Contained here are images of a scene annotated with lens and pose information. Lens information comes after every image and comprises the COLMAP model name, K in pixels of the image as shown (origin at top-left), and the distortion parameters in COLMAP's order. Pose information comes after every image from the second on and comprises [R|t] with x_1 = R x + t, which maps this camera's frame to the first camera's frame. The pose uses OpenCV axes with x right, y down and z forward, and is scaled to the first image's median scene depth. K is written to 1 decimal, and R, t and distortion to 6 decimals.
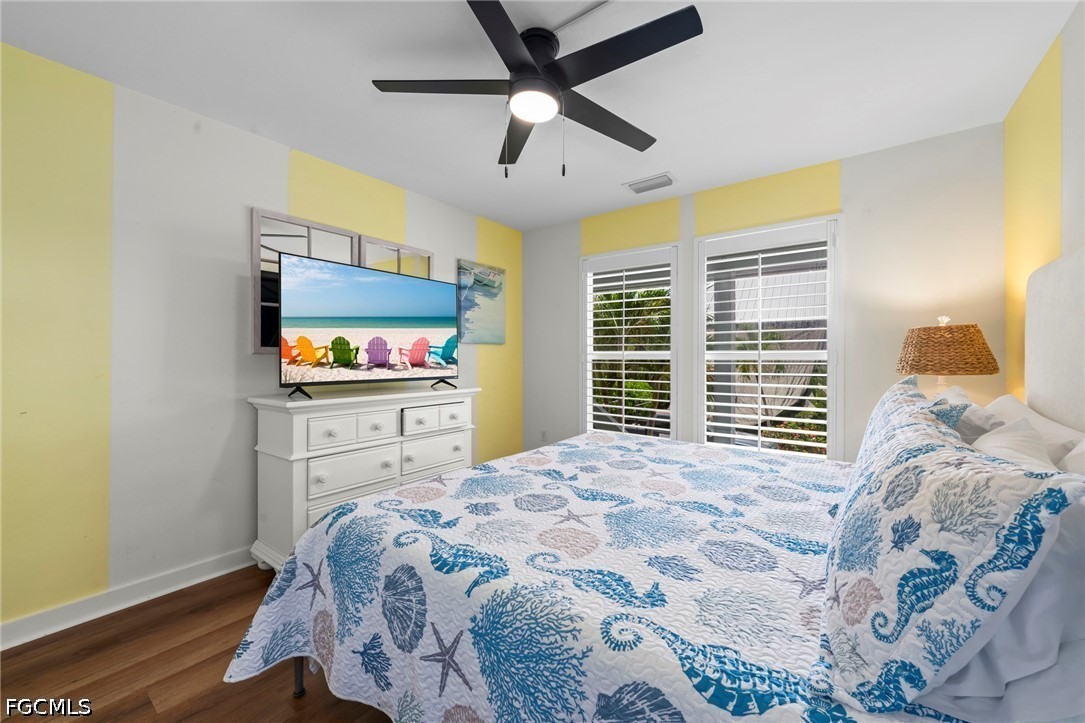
lens RADIAL K [[424.7, 0, 537.8], [0, 424.7, 360.0], [0, 0, 1]] dist [0.002795, -0.000032]
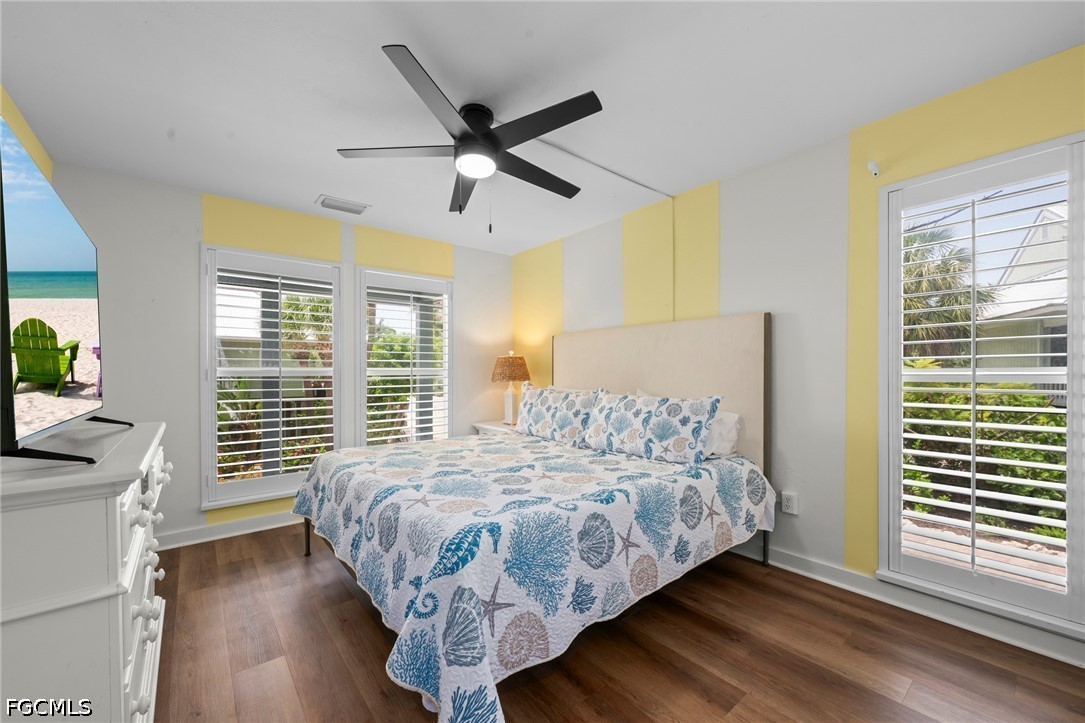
lens RADIAL K [[429.1, 0, 541.0], [0, 429.1, 376.6], [0, 0, 1]] dist [0.000651, 0.000006]
pose [[0.210824, 0.000704, 0.977524, -1.086902], [0.007236, 0.999971, -0.002280, 0.010790], [-0.977497, 0.007555, 0.210813, 0.526224]]
